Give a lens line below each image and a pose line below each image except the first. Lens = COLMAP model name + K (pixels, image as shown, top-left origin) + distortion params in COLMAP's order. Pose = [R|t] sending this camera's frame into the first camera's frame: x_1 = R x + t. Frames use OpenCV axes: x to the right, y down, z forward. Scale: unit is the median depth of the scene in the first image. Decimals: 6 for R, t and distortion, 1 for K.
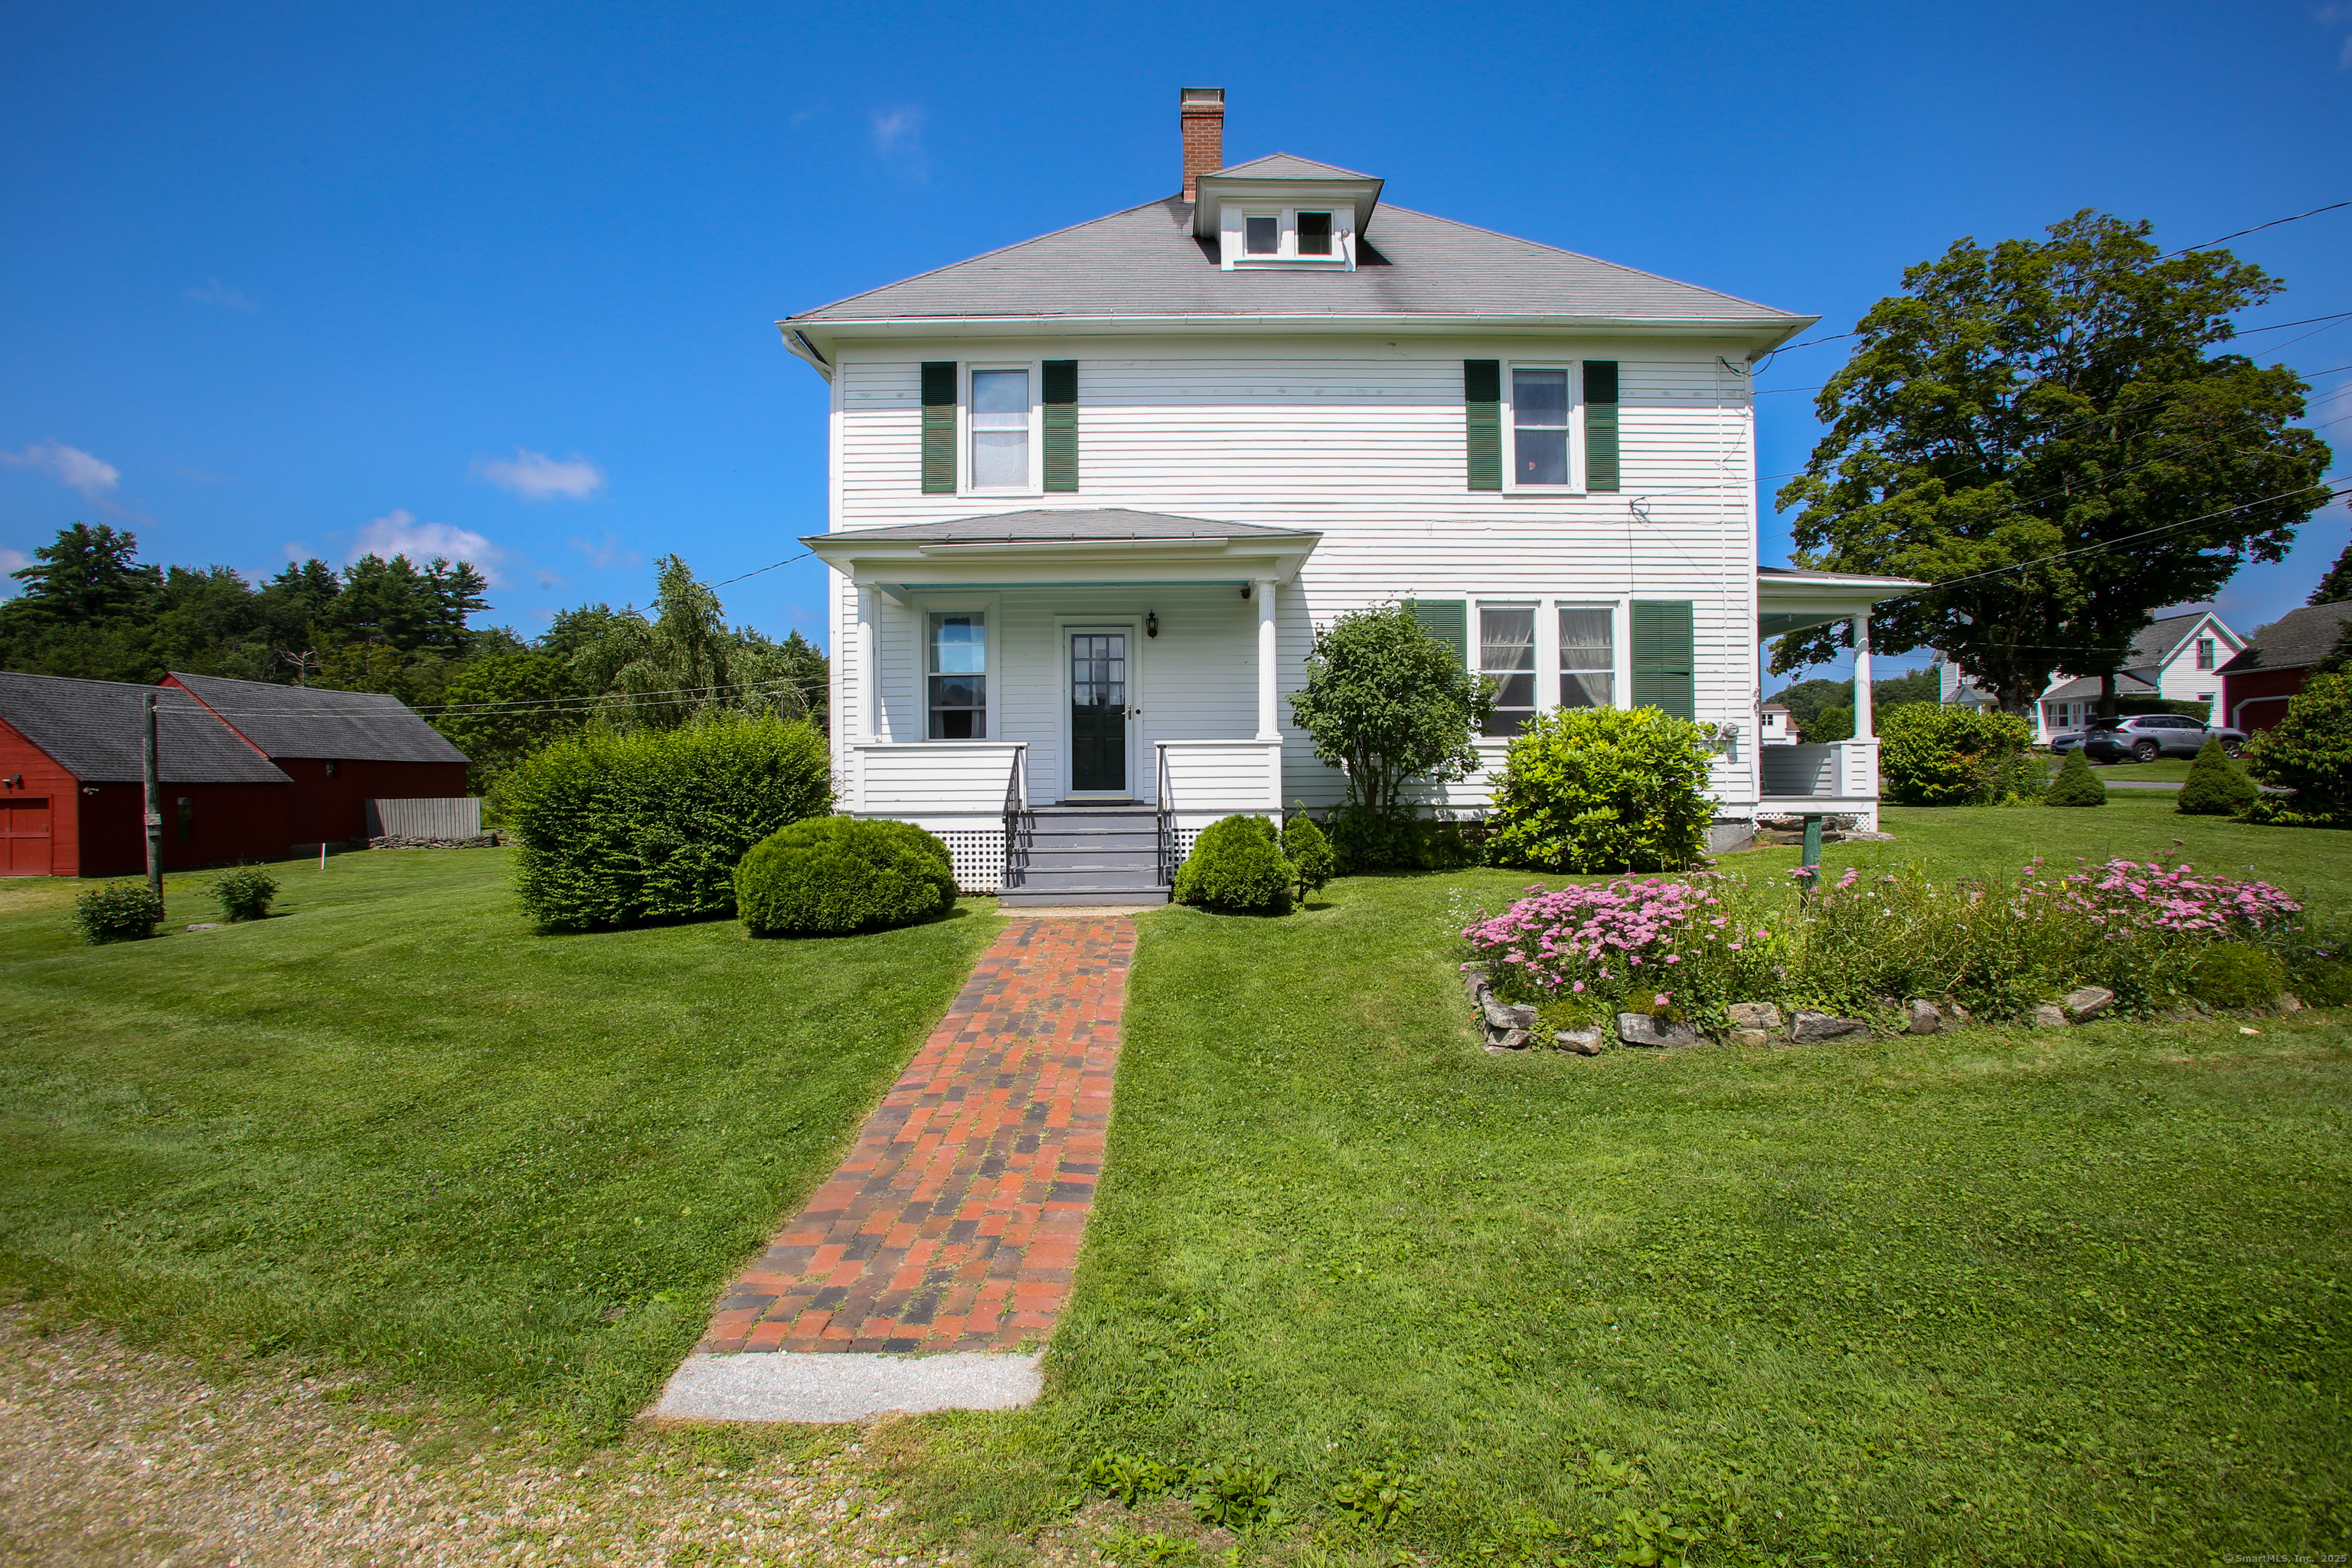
lens RADIAL K [[1131.1, 0, 1173.5], [0, 1131.1, 785.4], [0, 0, 1]] dist [-0.073234, 0.032742]
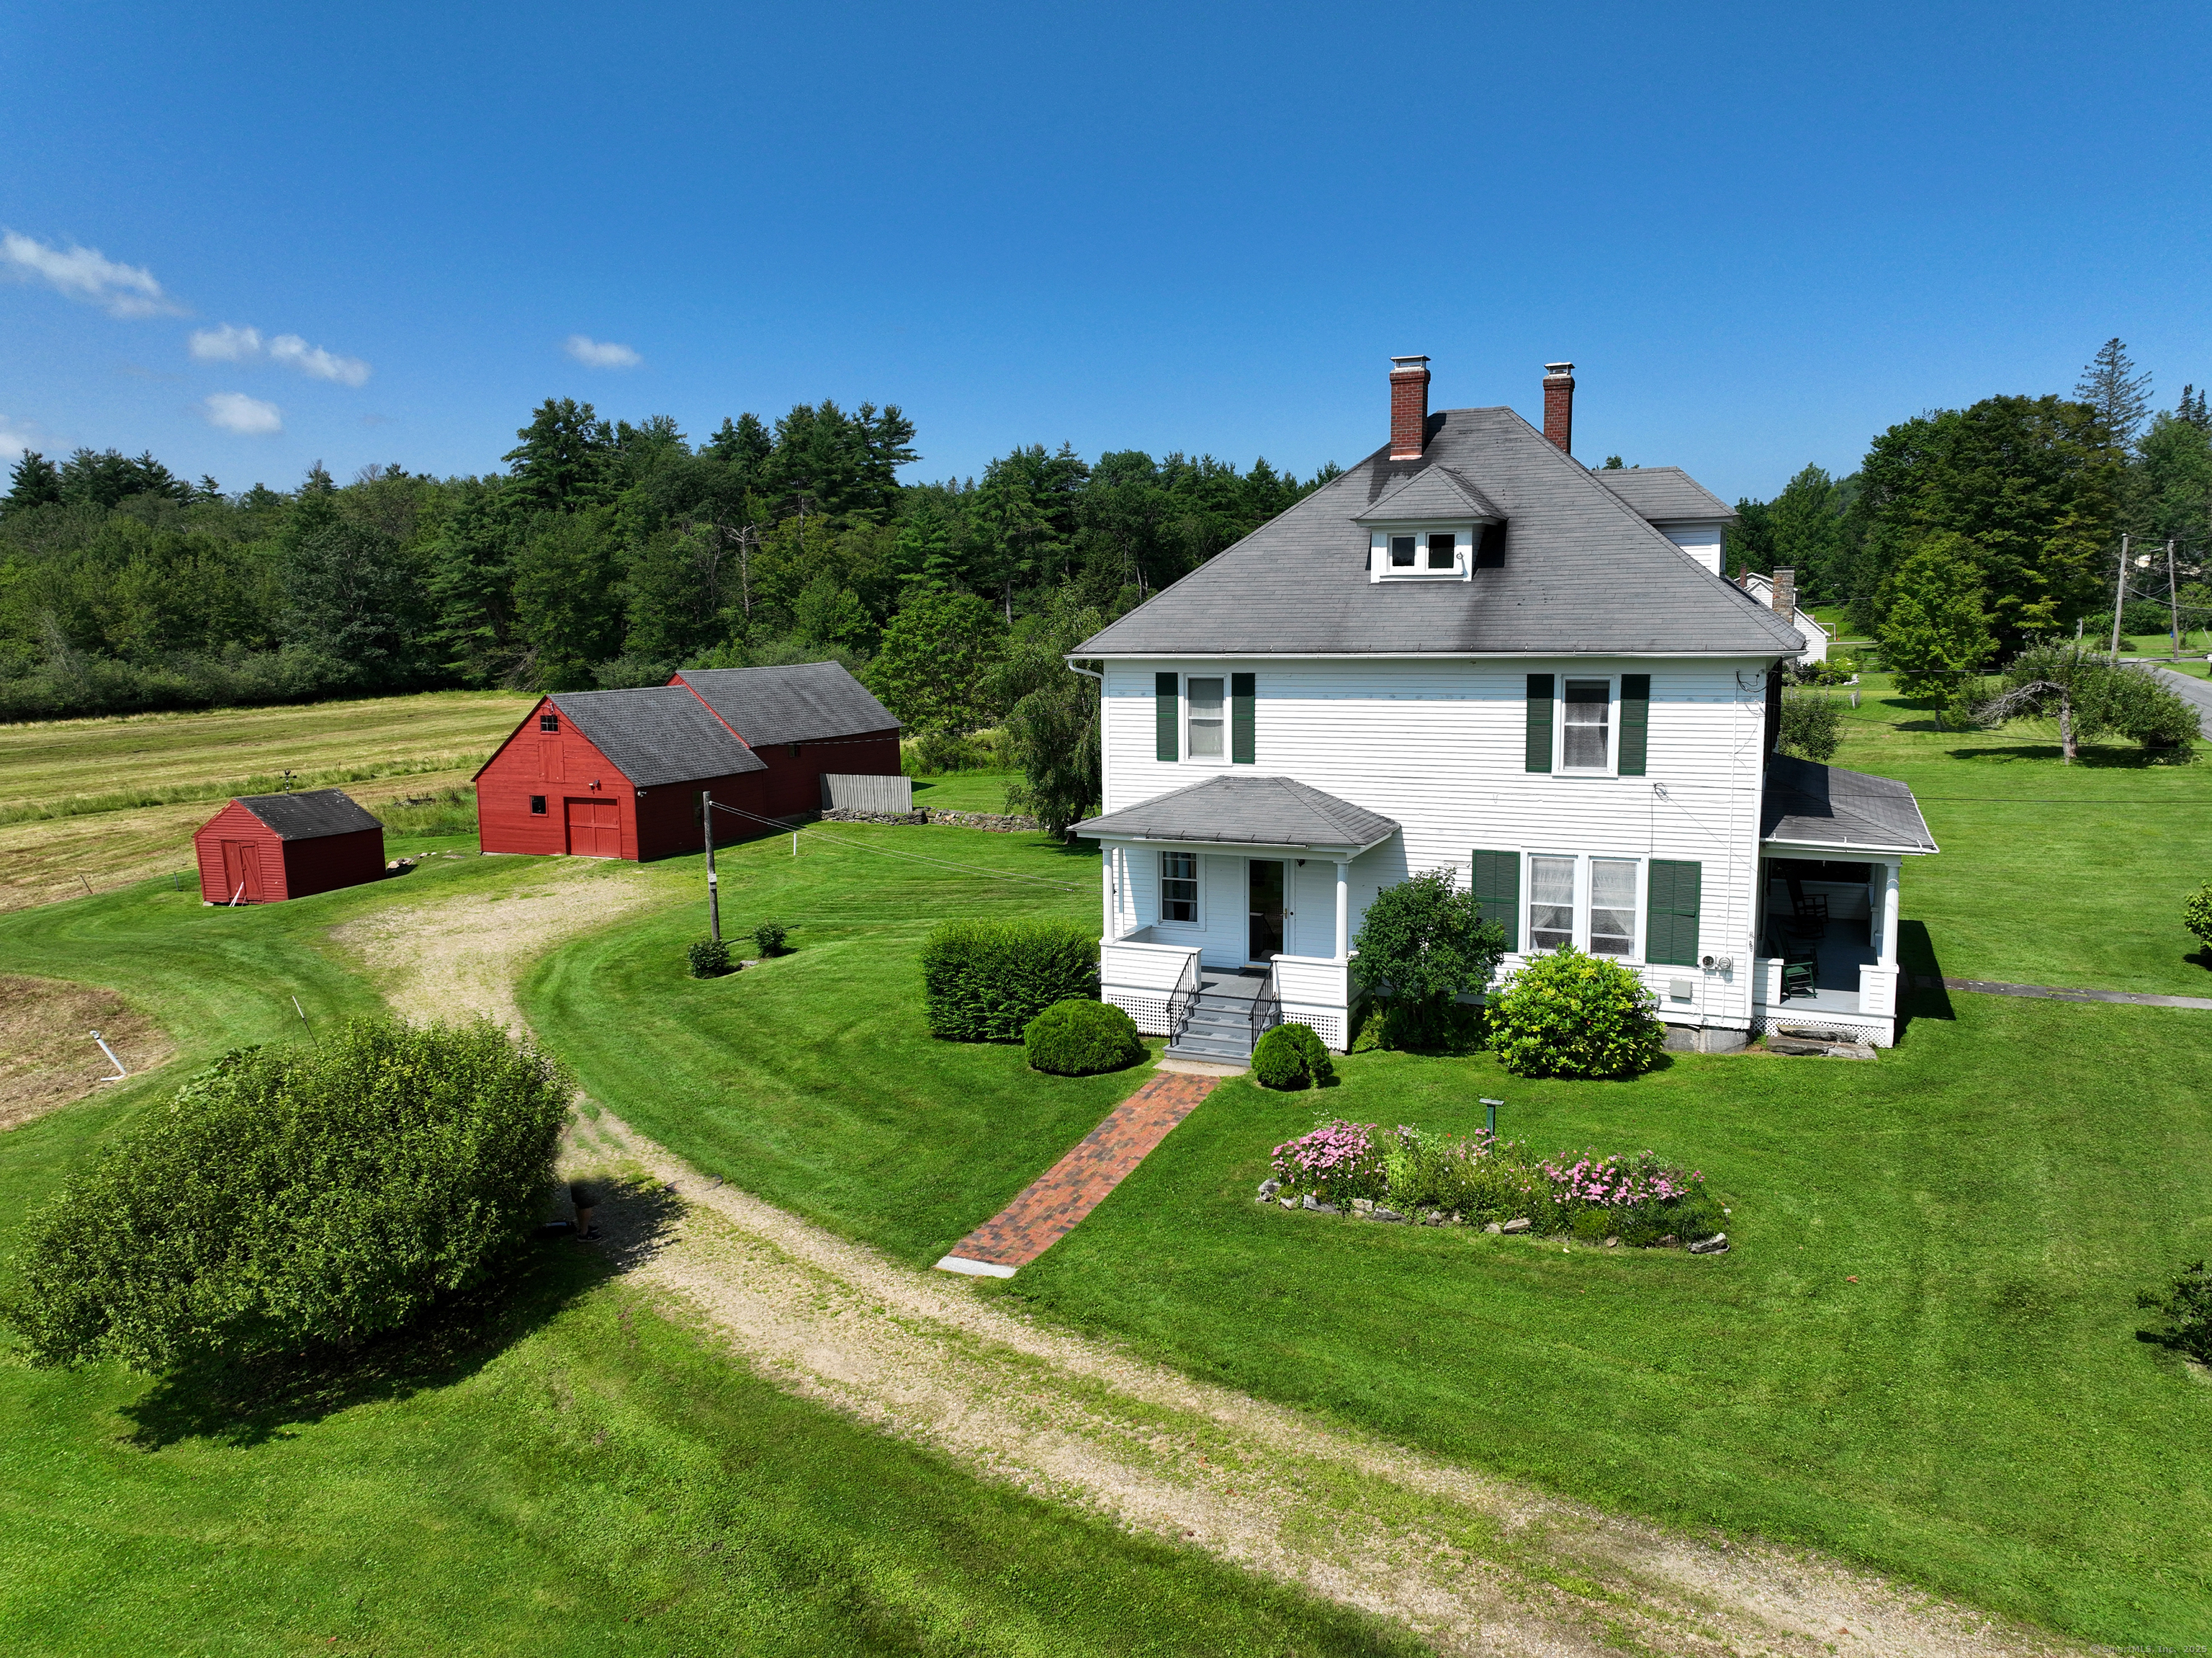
lens RADIAL K [[1549.3, 0, 1114.9], [0, 1549.3, 834.4], [0, 0, 1]] dist [0.006509, 0.002947]
pose [[0.907336, 0.057652, -0.416435, 0.557303], [0.001544, 0.990089, 0.140434, -0.422015], [0.420404, -0.128064, 0.898254, -0.849716]]
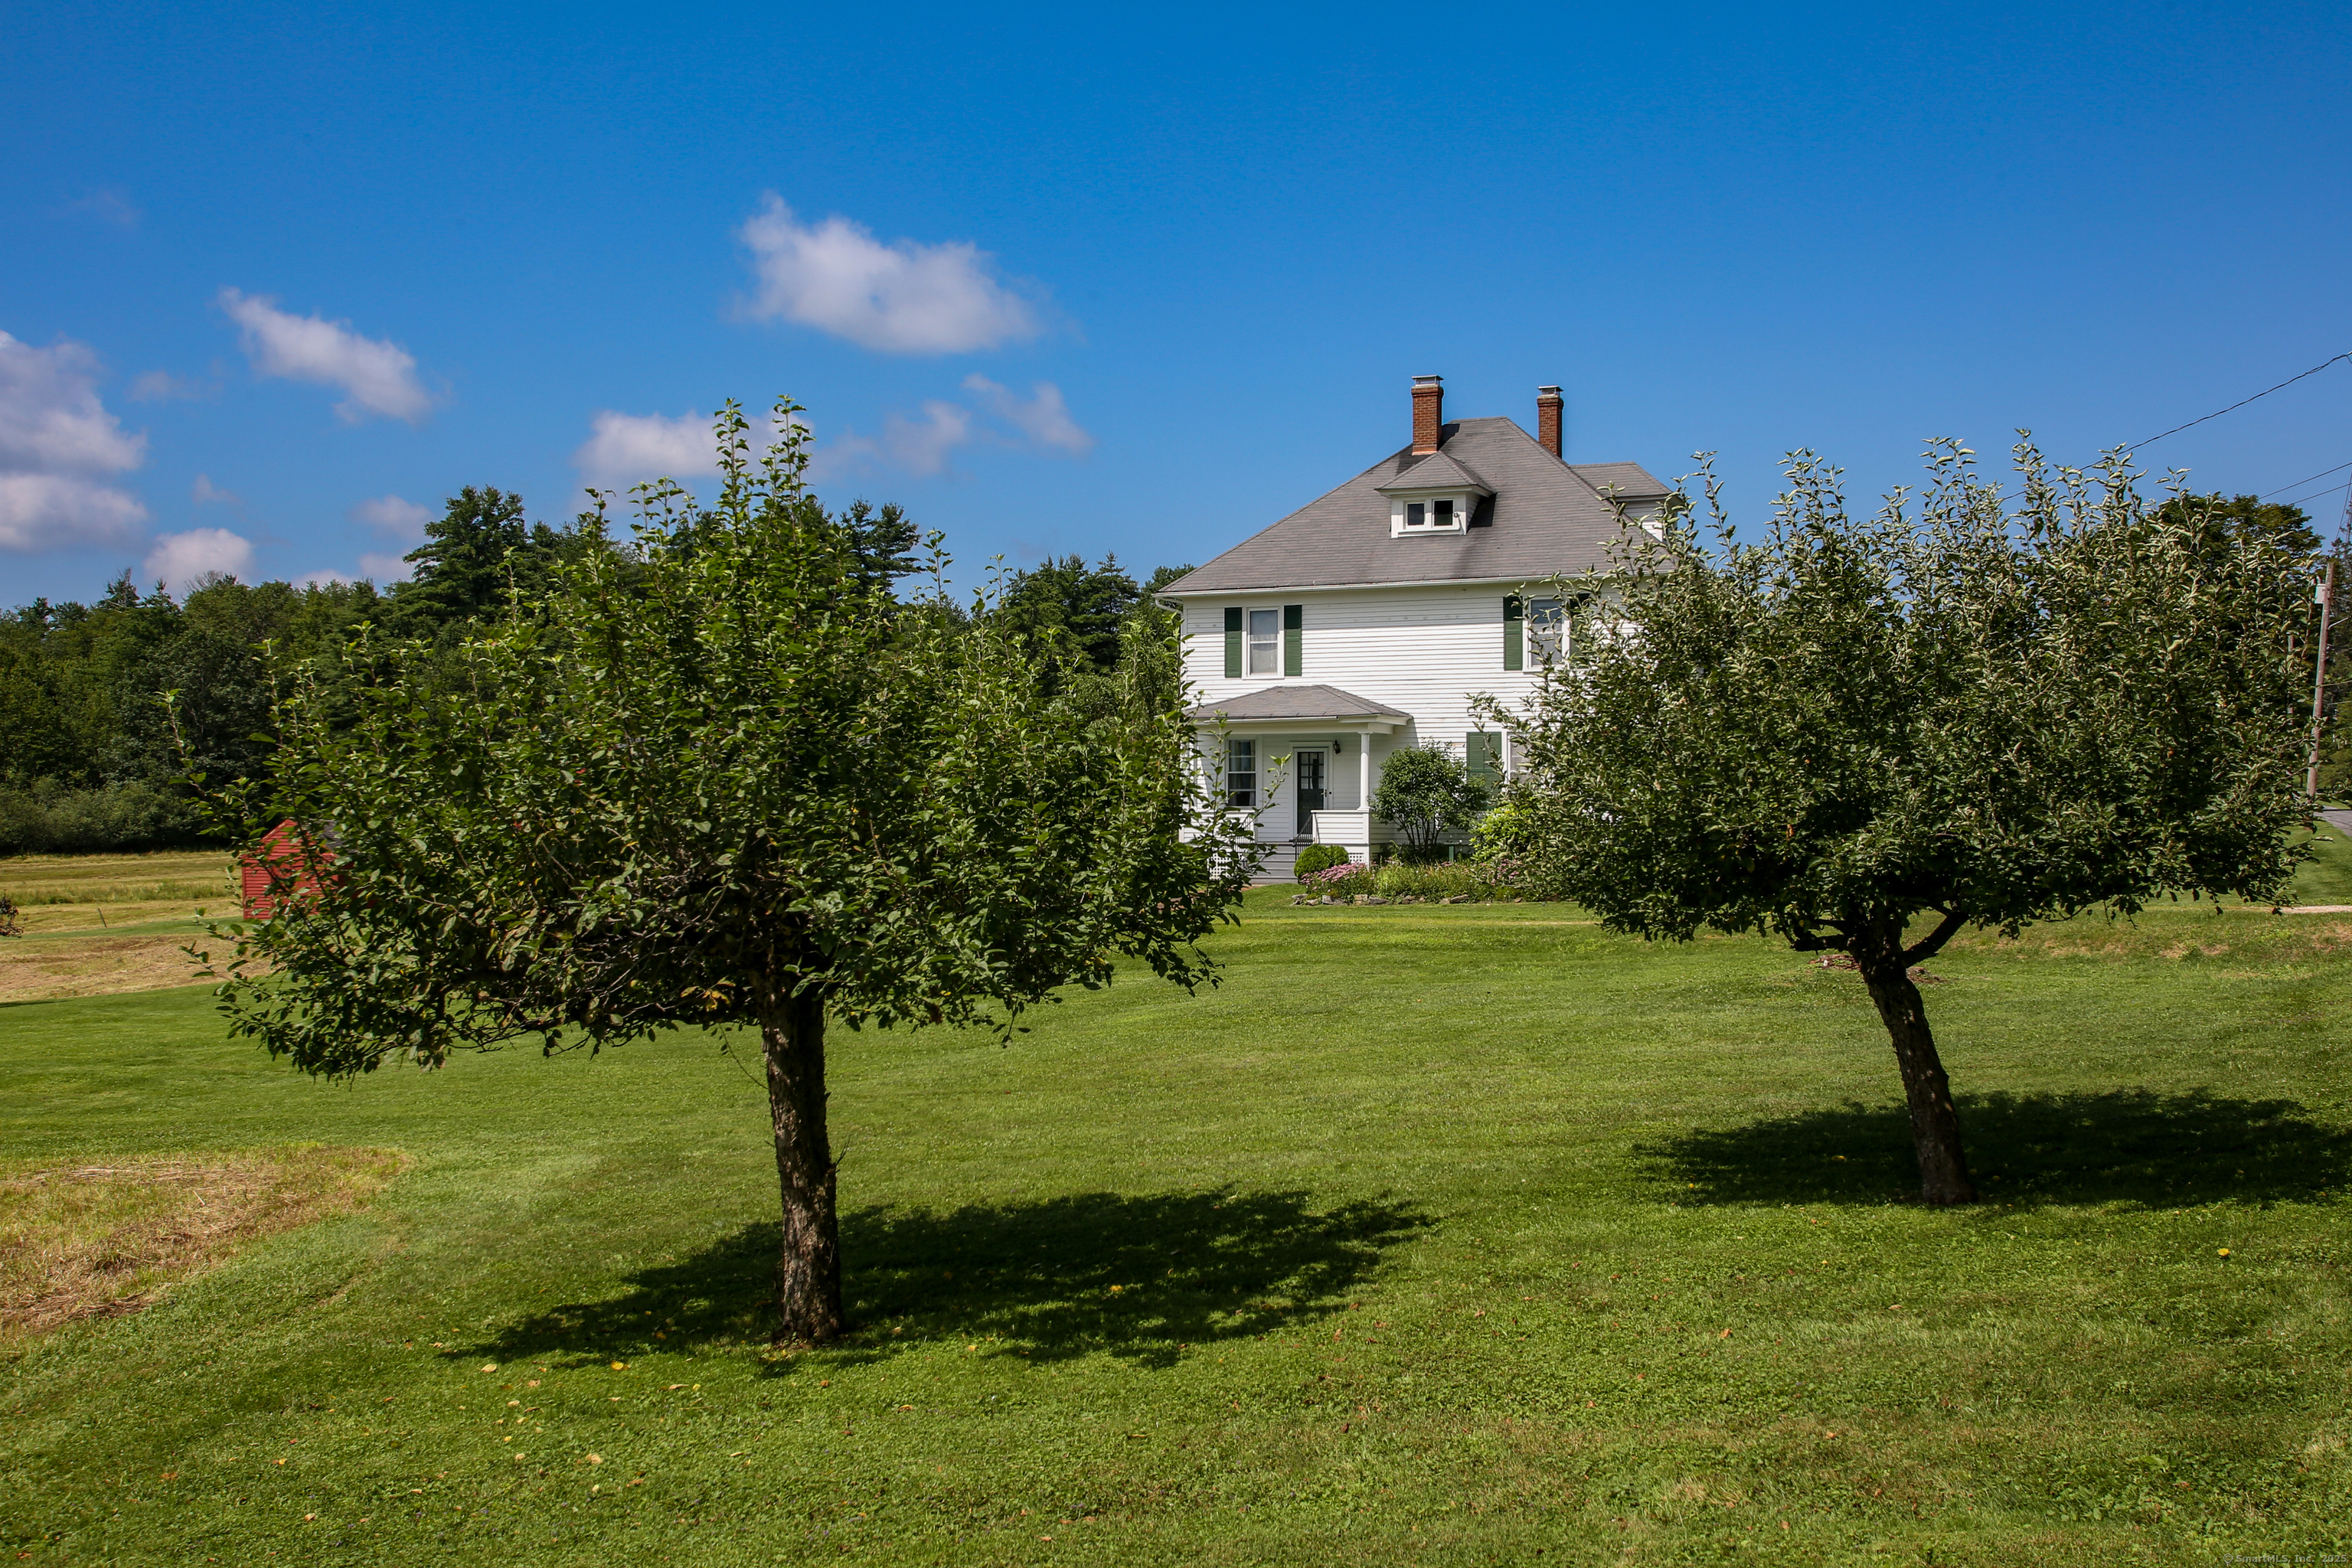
lens RADIAL K [[2244.4, 0, 1176.0], [0, 2244.4, 784.0], [0, 0, 1]] dist [-0.013817, 0.159866]
pose [[0.909994, 0.004013, -0.414602, 1.188919], [-0.013869, 0.999688, -0.020765, 0.000671], [0.414389, 0.024646, 0.909766, -2.317687]]
